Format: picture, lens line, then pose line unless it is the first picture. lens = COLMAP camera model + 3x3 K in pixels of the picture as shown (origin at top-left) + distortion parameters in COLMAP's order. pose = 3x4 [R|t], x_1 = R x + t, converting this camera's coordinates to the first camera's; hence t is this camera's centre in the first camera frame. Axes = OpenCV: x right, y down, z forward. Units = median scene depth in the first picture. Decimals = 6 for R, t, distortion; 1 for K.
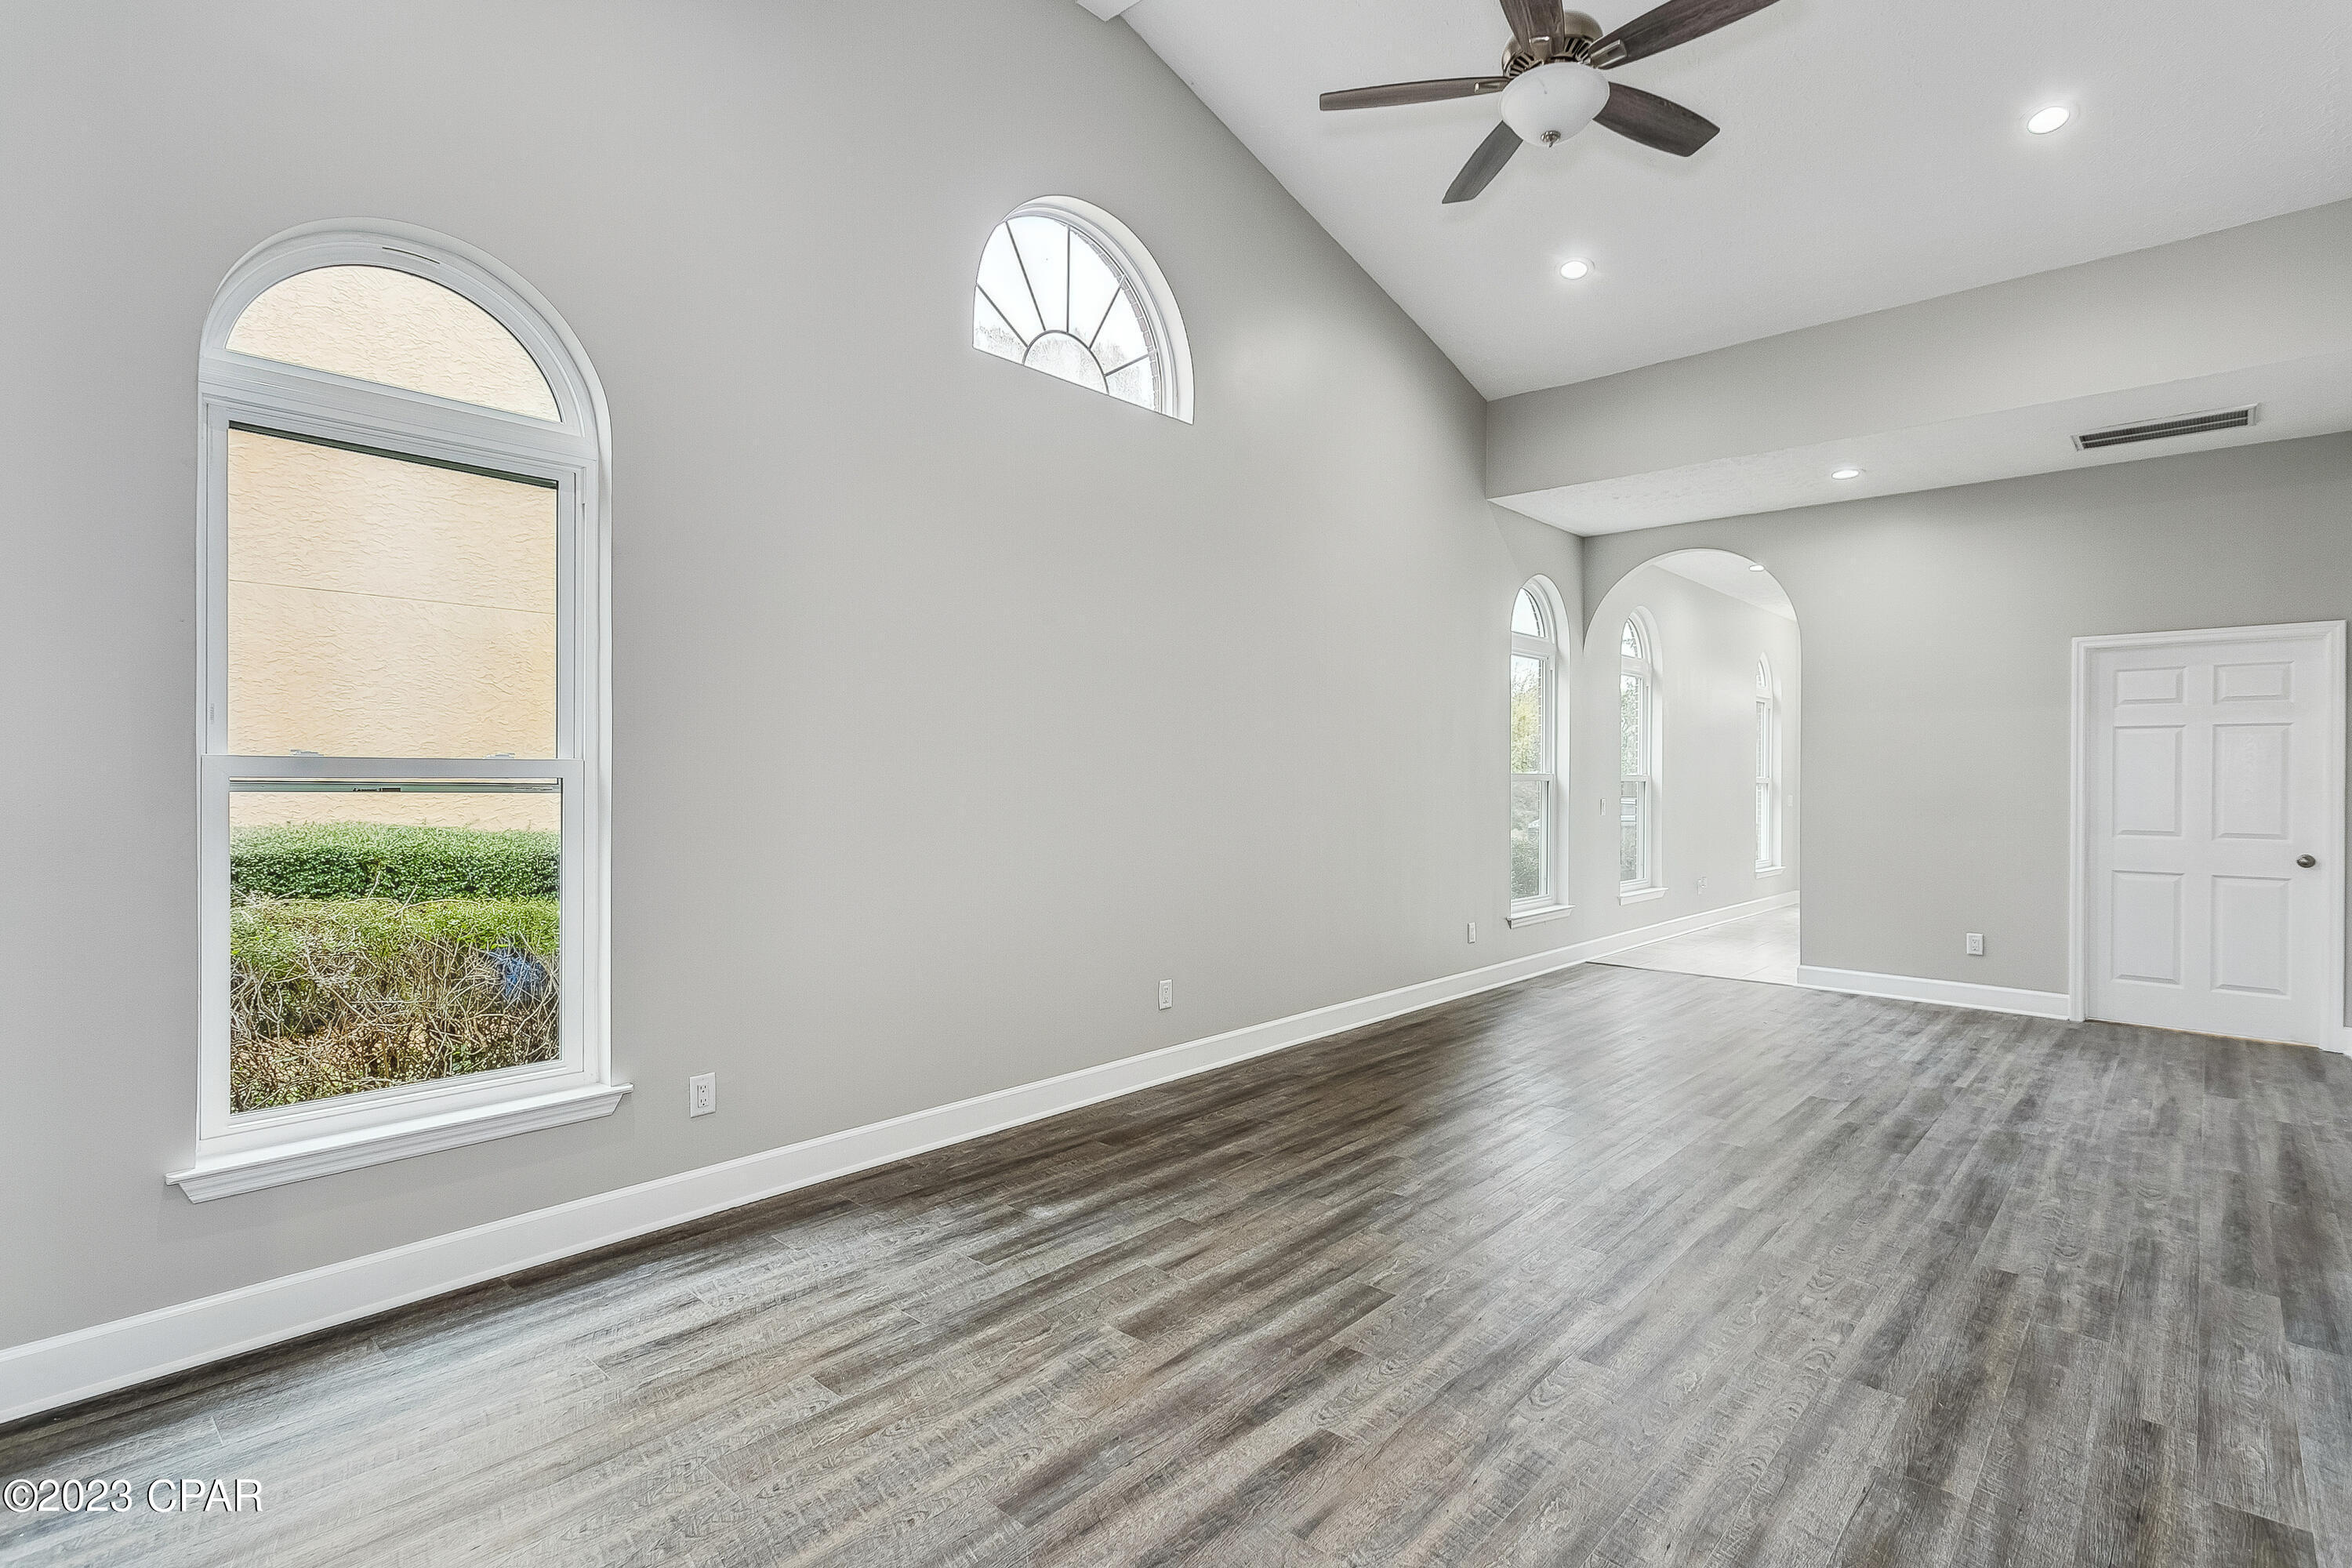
lens RADIAL K [[1121.8, 0, 1172.3], [0, 1121.8, 787.3], [0, 0, 1]] dist [0.000278, 0.000891]
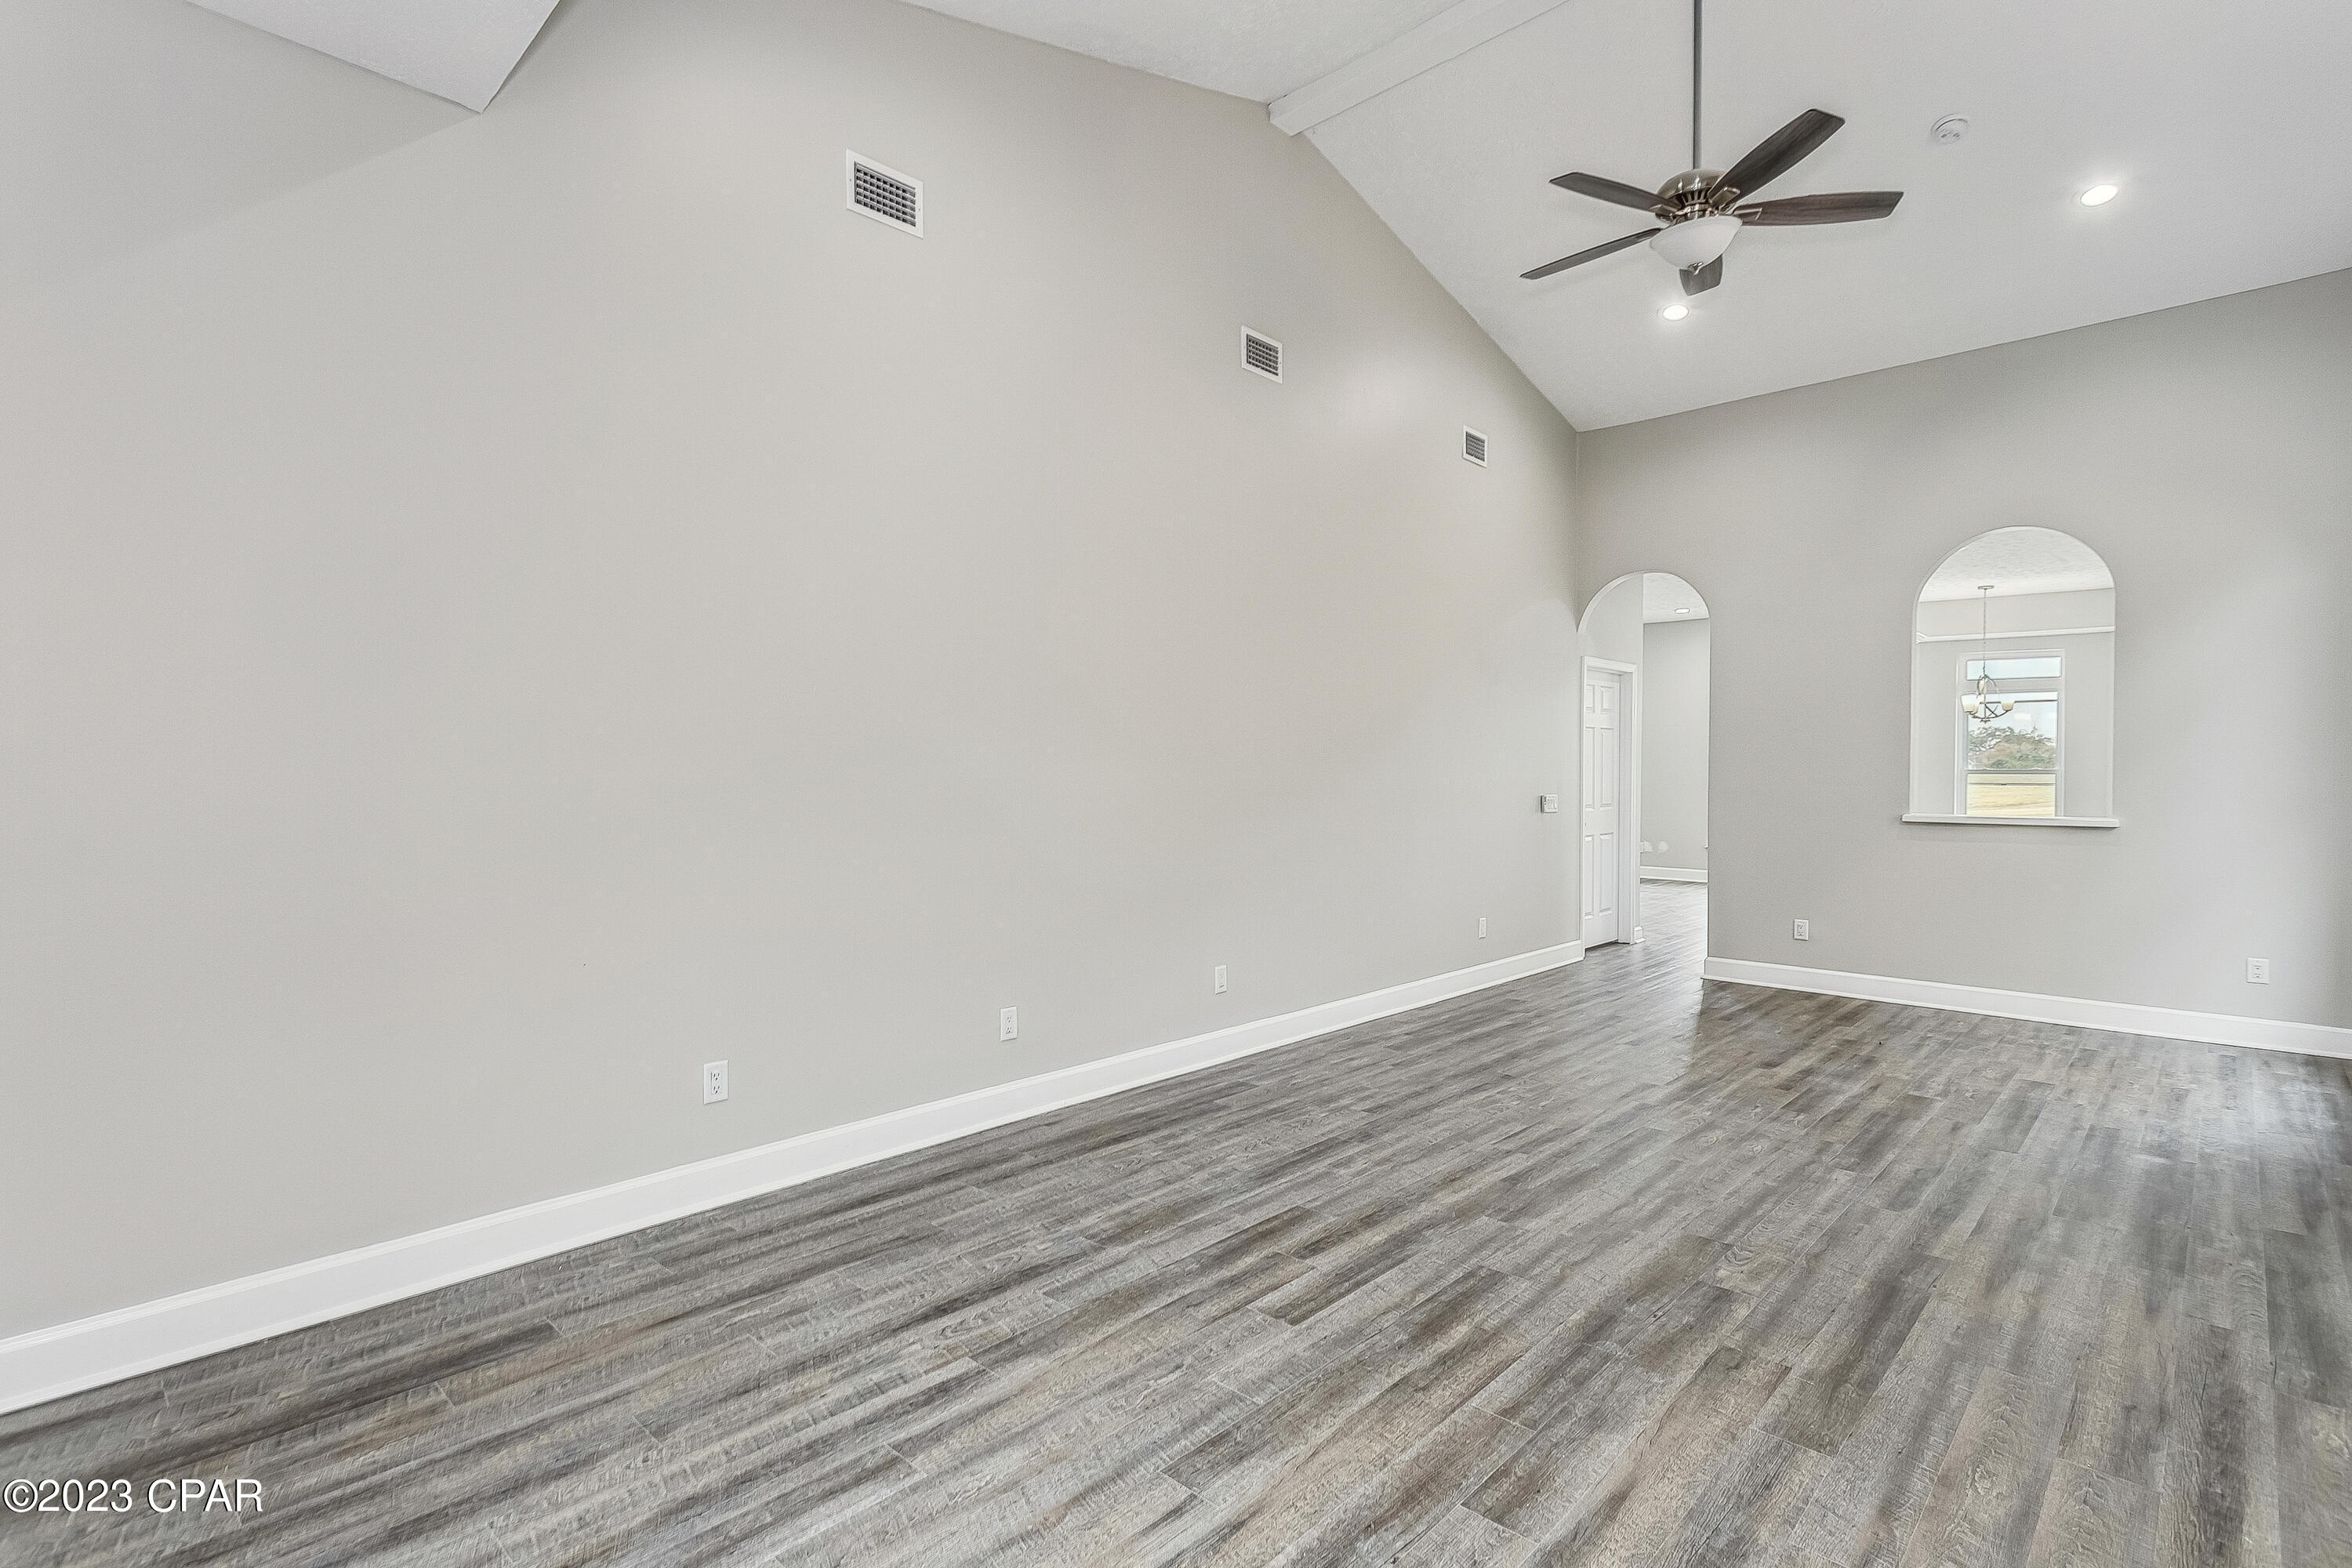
lens RADIAL K [[1121.8, 0, 1172.3], [0, 1121.8, 787.3], [0, 0, 1]] dist [0.000278, 0.000891]
pose [[-0.999890, -0.003631, 0.014366, 0.846942], [-0.003425, 0.999891, 0.014386, -0.006738], [-0.014416, 0.014335, -0.999793, 2.126018]]
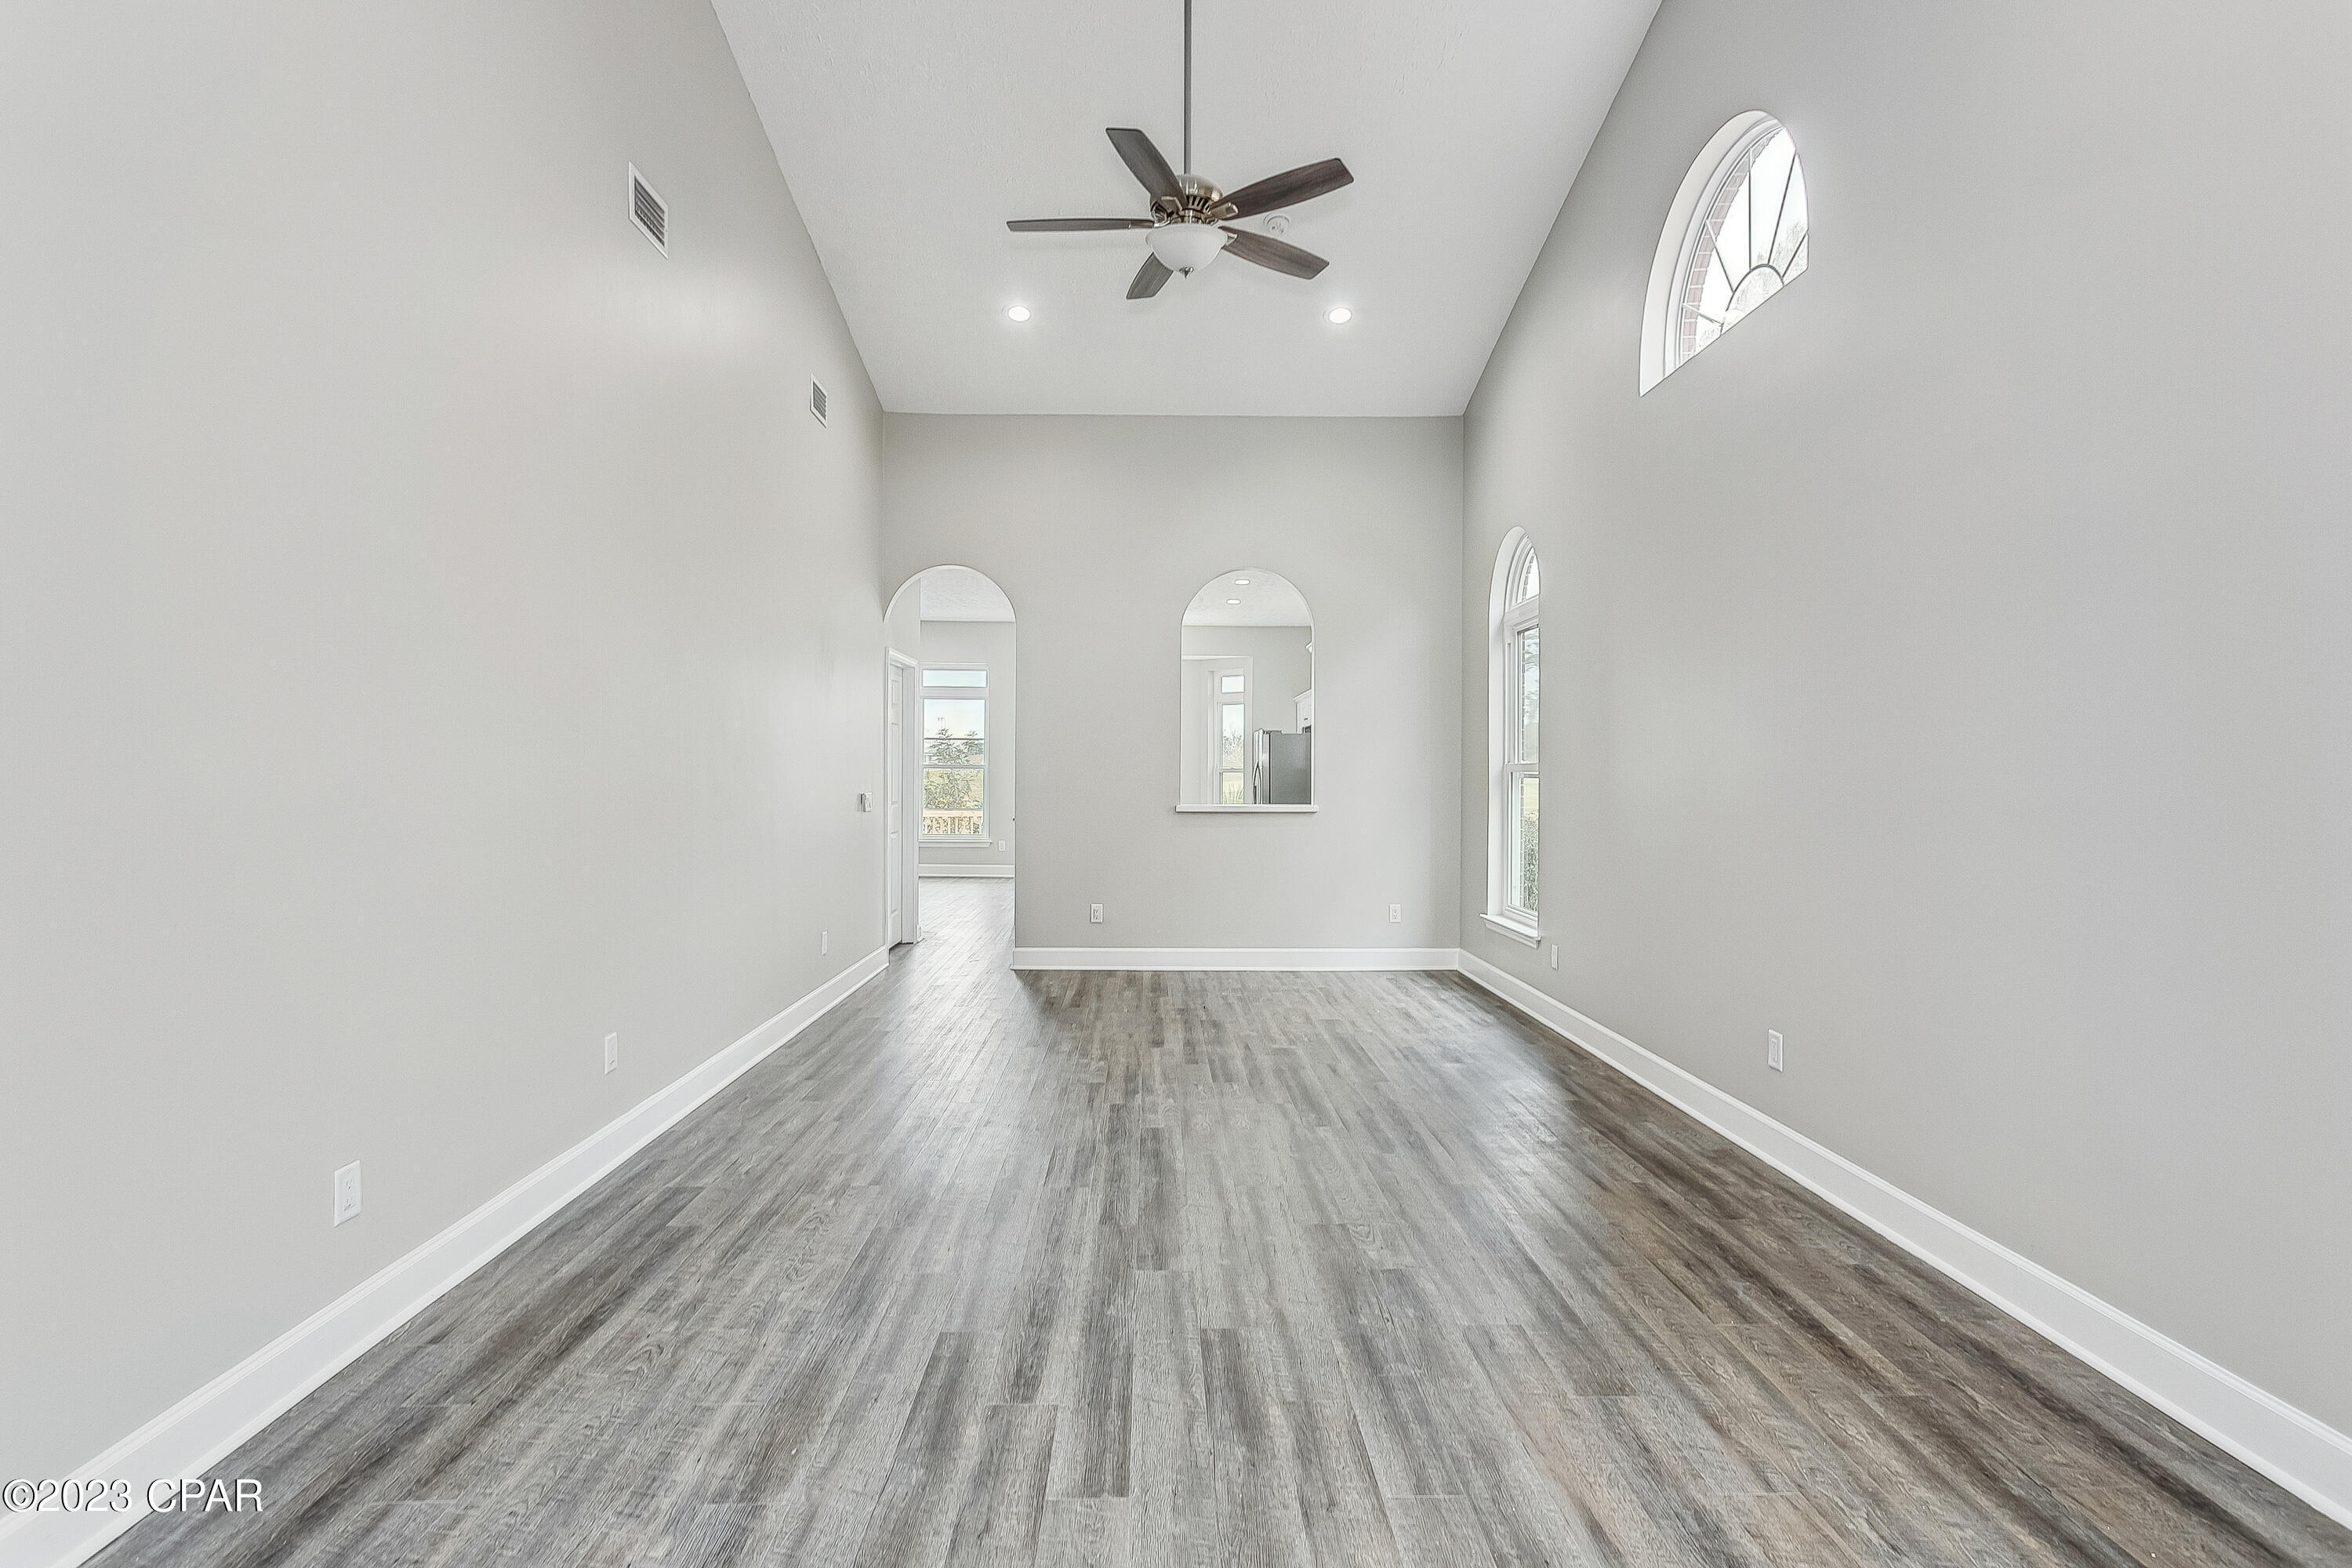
lens RADIAL K [[1121.8, 0, 1172.3], [0, 1121.8, 787.3], [0, 0, 1]] dist [0.000278, 0.000891]
pose [[-0.720915, 0.006363, -0.692994, 1.159305], [-0.003860, 0.999905, 0.013196, -0.003656], [0.693013, 0.012188, -0.720822, 1.792988]]
